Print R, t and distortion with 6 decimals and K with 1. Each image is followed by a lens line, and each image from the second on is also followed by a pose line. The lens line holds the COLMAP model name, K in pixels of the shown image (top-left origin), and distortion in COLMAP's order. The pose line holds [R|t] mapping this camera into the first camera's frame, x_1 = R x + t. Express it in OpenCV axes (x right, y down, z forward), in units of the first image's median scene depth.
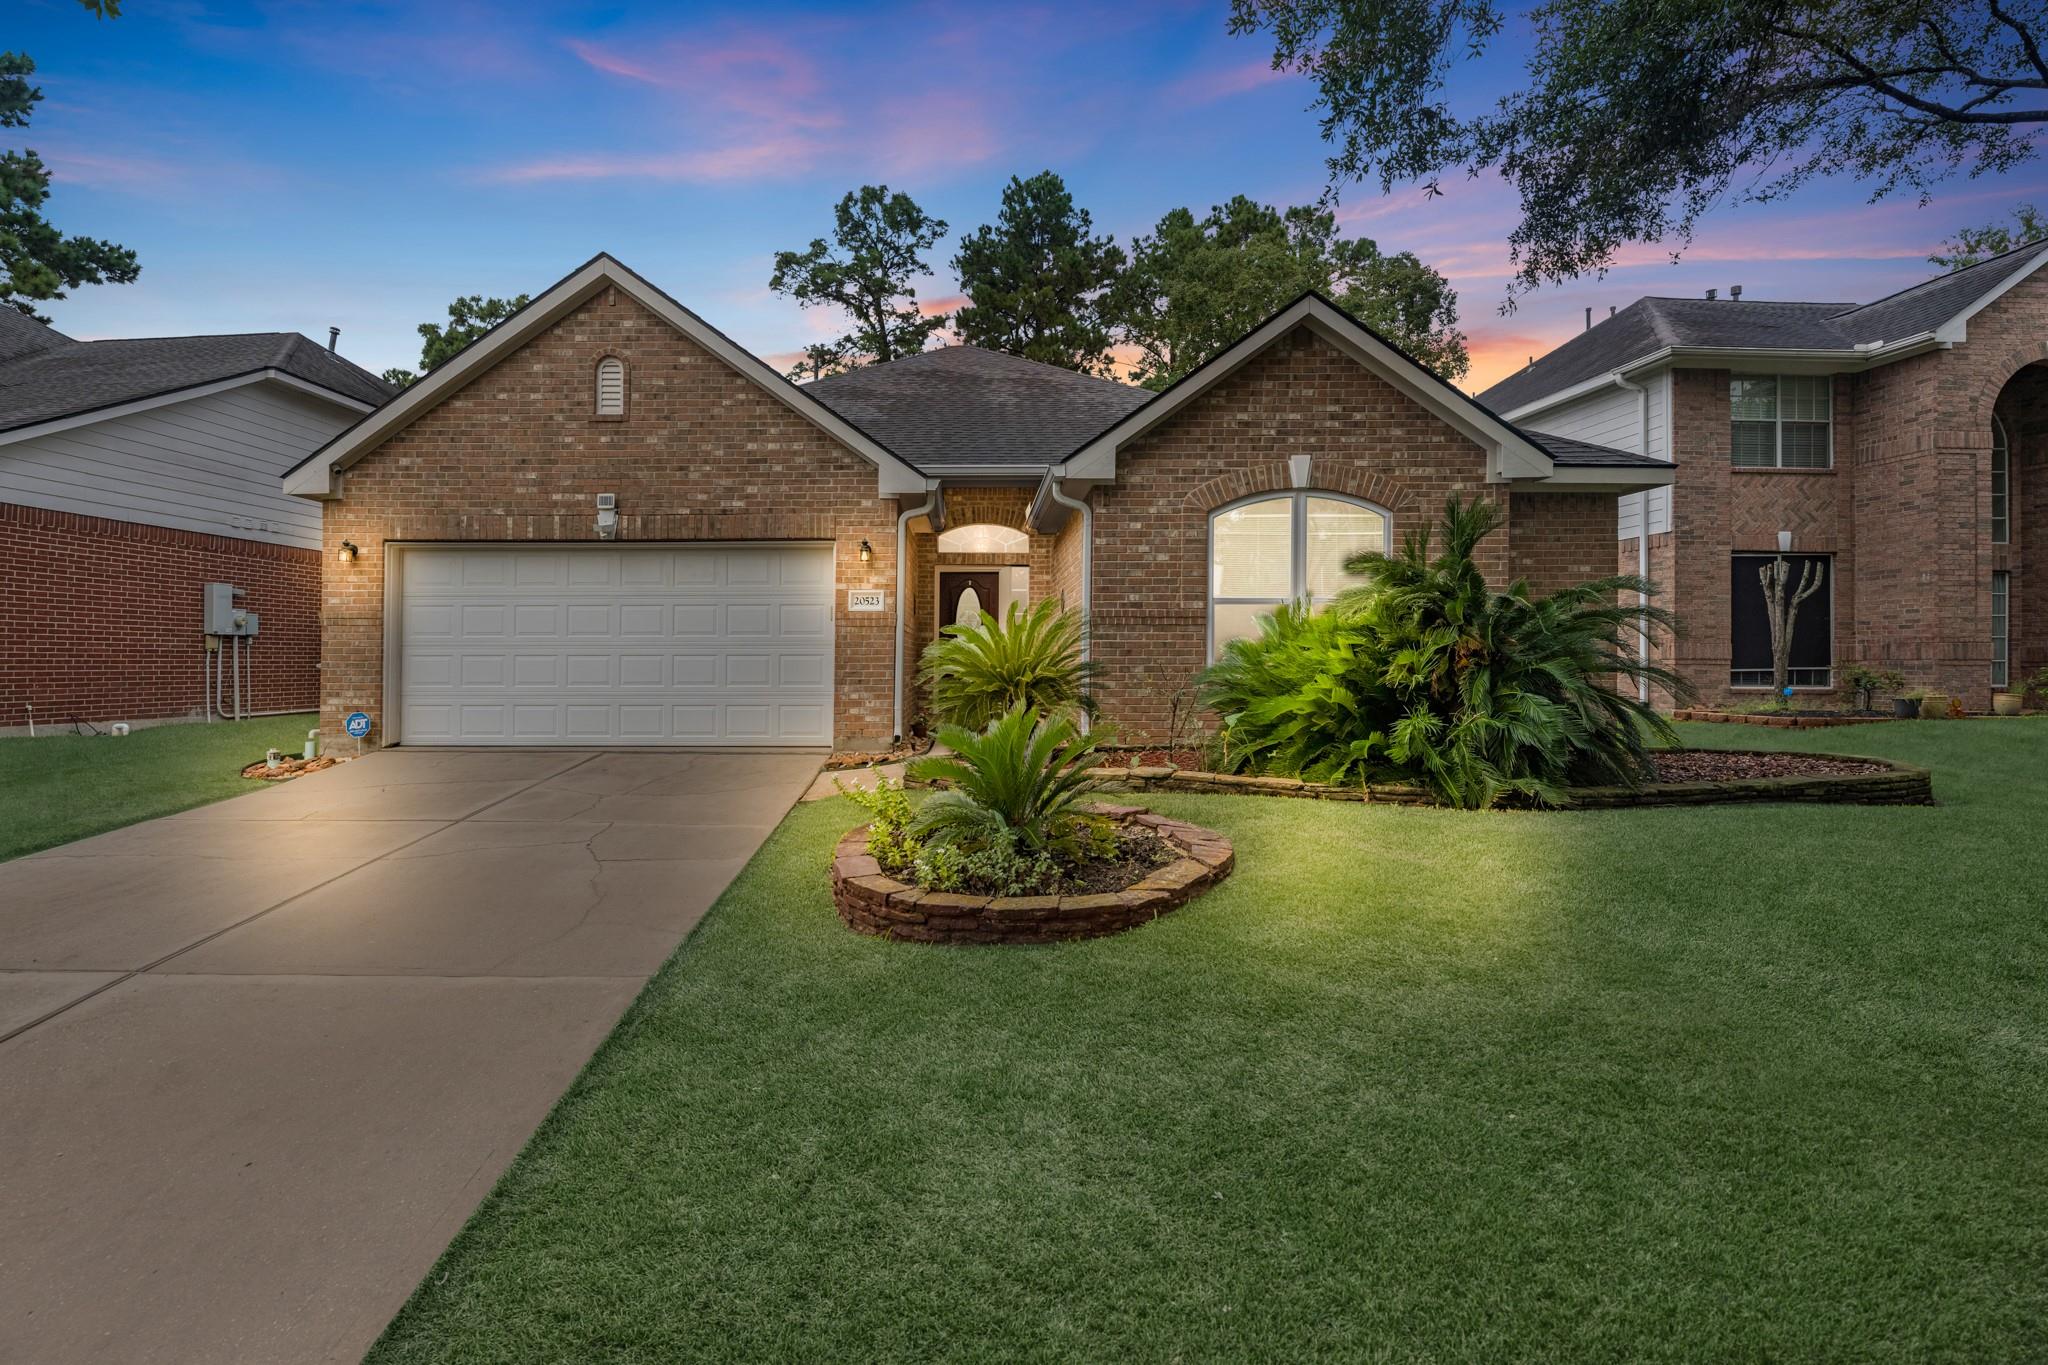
lens RADIAL K [[1038.5, 0, 1025.2], [0, 1038.5, 622.6], [0, 0, 1]] dist [-0.000386, 0.000201]
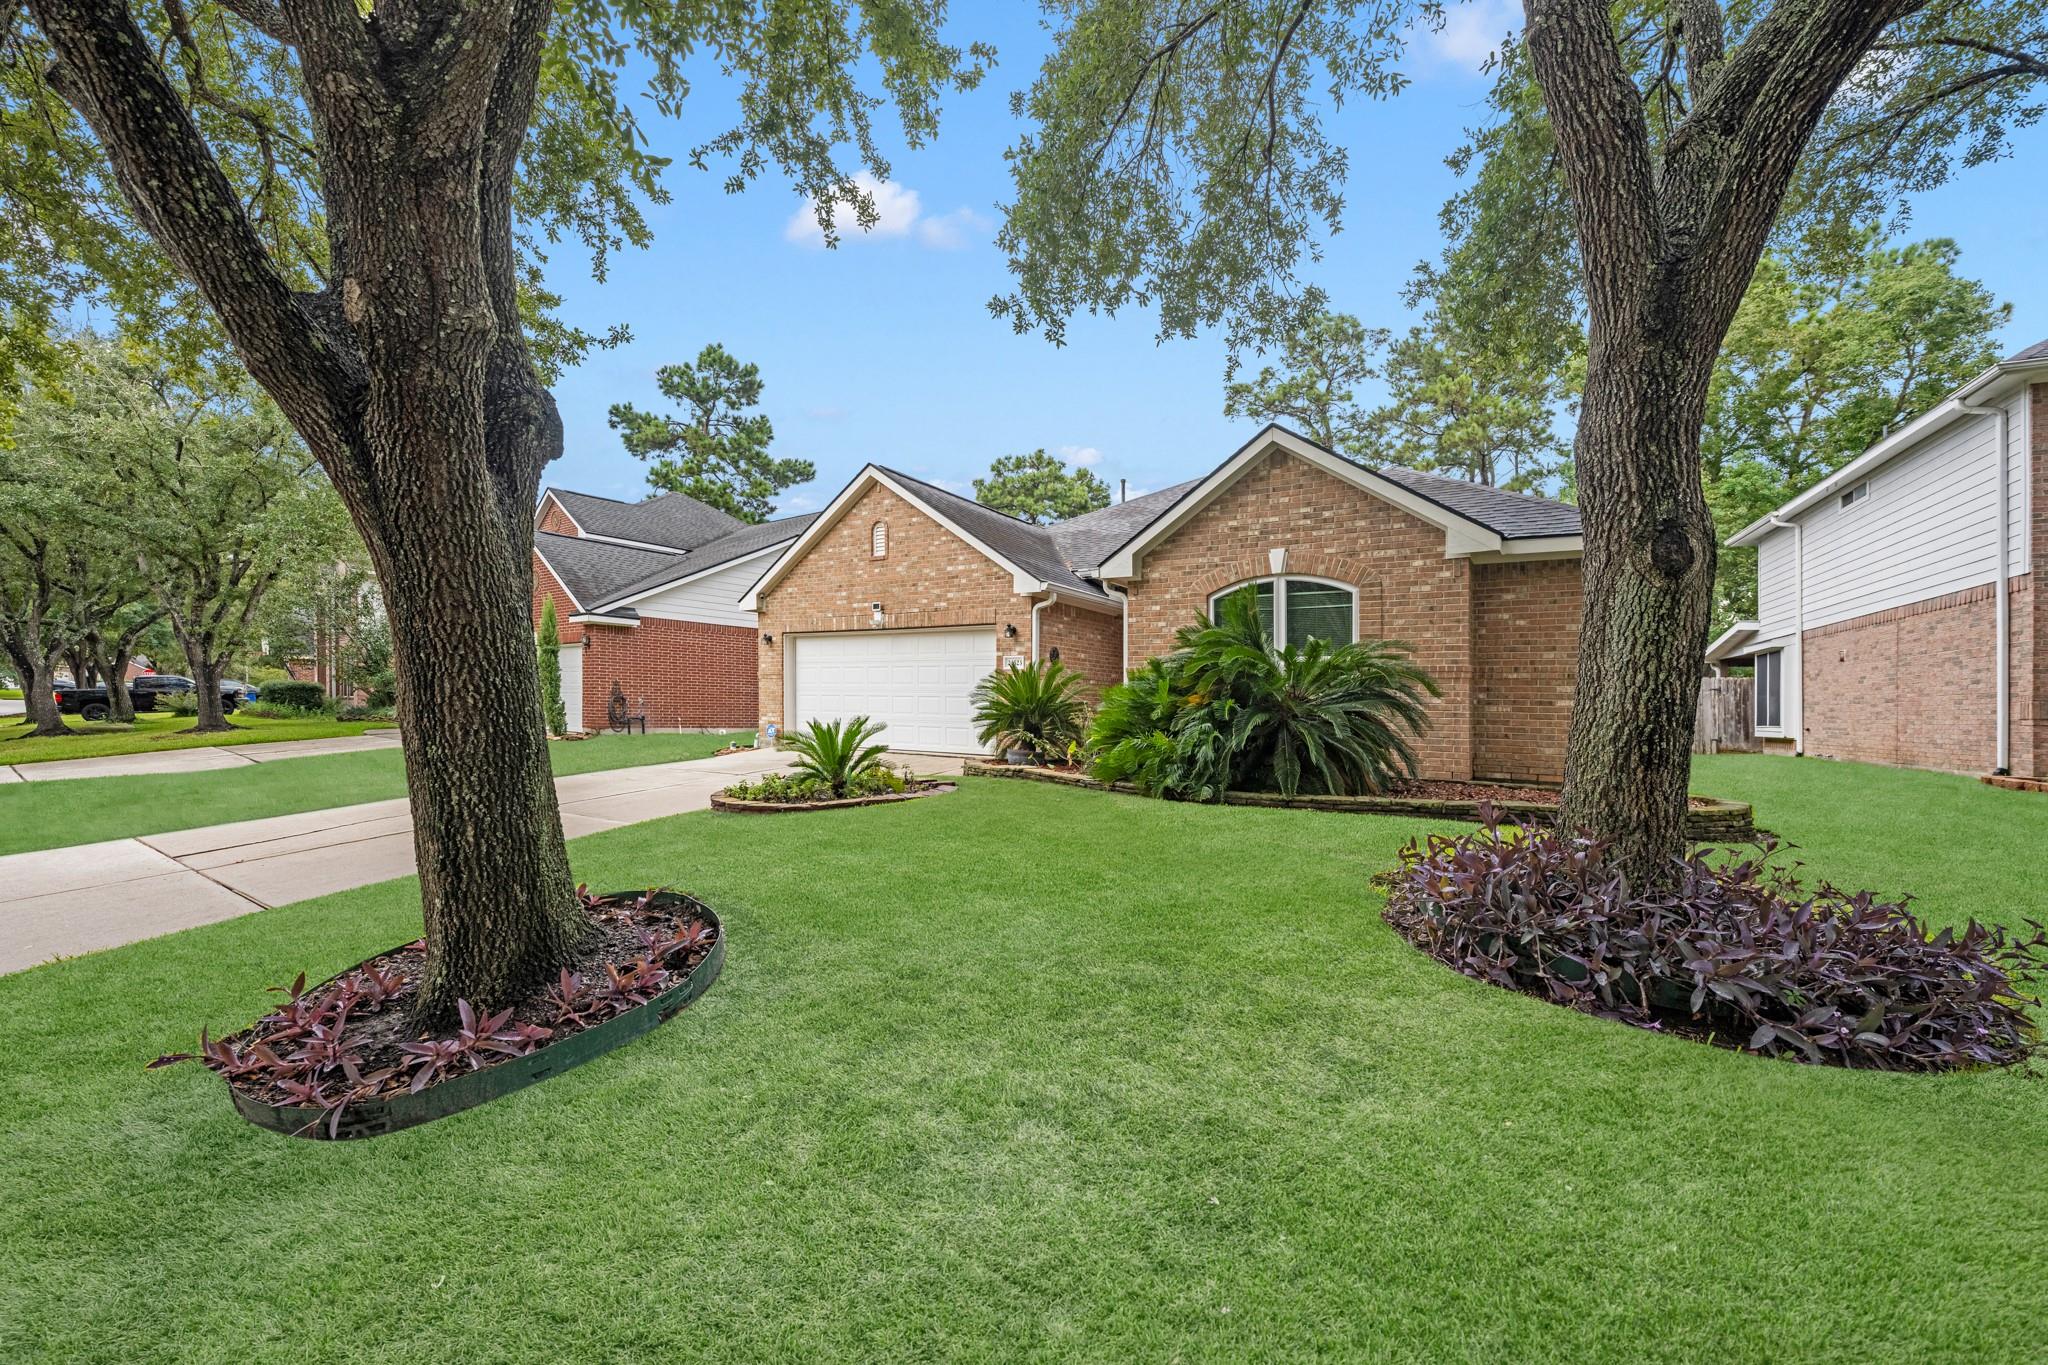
lens RADIAL K [[832.2, 0, 1015.6], [0, 832.2, 695.4], [0, 0, 1]] dist [0.007065, -0.000371]
pose [[0.860749, 0.010237, -0.508926, 0.498999], [-0.000891, 0.999827, 0.018604, 0.004843], [0.509028, -0.015560, 0.860609, -0.075765]]
